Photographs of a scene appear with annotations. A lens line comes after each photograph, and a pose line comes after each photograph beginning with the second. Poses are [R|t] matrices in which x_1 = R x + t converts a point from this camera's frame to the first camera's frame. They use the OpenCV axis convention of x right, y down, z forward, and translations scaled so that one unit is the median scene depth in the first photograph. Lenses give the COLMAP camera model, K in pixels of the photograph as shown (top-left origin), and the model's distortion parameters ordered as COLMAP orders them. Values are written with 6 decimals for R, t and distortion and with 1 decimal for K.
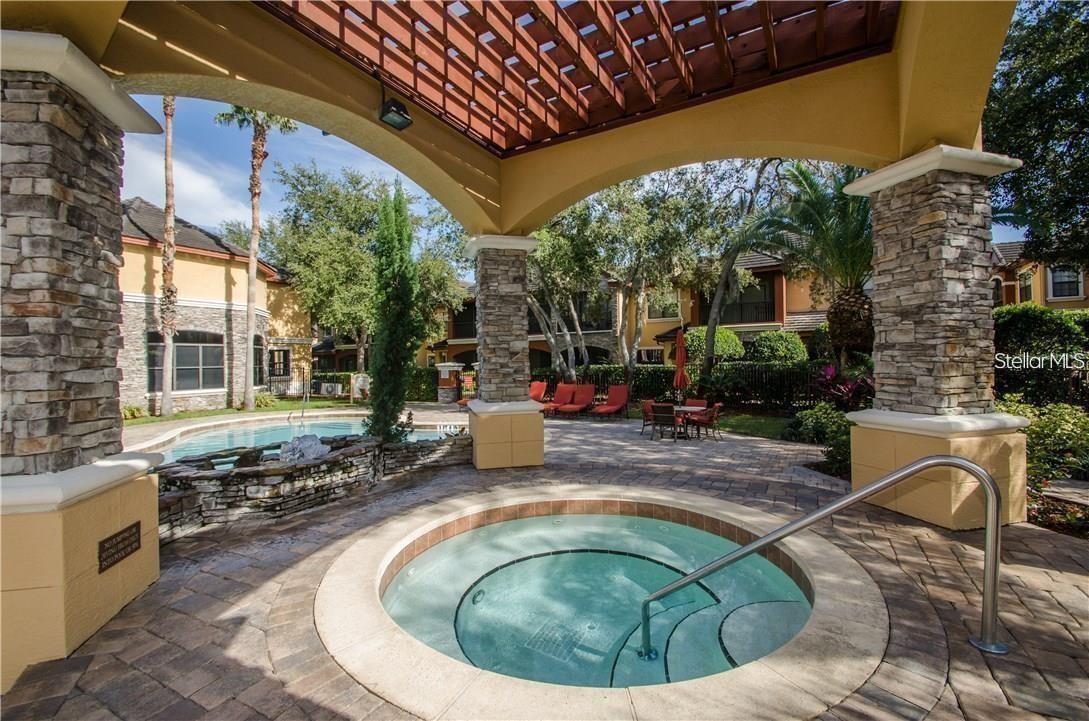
lens RADIAL K [[492.5, 0, 544.1], [0, 492.5, 361.2], [0, 0, 1]] dist [-0.001866, -0.000151]
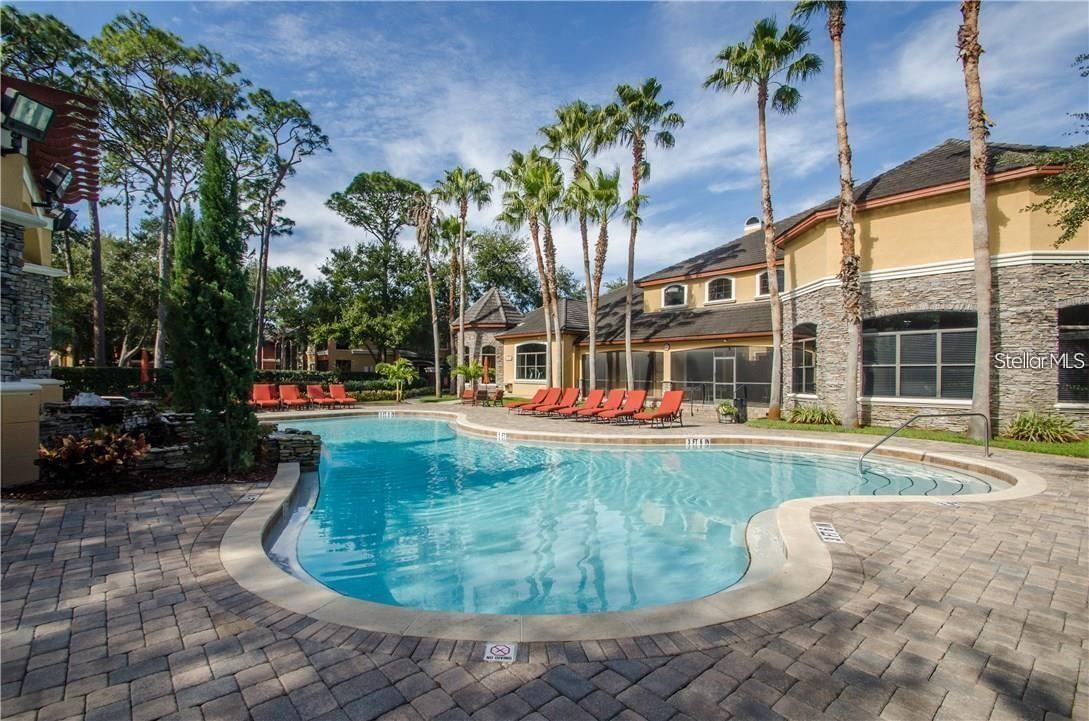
lens RADIAL K [[492.5, 0, 543.8], [0, 492.5, 365.2], [0, 0, 1]] dist [-0.001866, -0.000151]
pose [[-0.330243, 0.007222, -0.943868, 0.101731], [0.003782, 0.999973, 0.006328, 0.006504], [0.943888, -0.001480, -0.330262, 0.717562]]
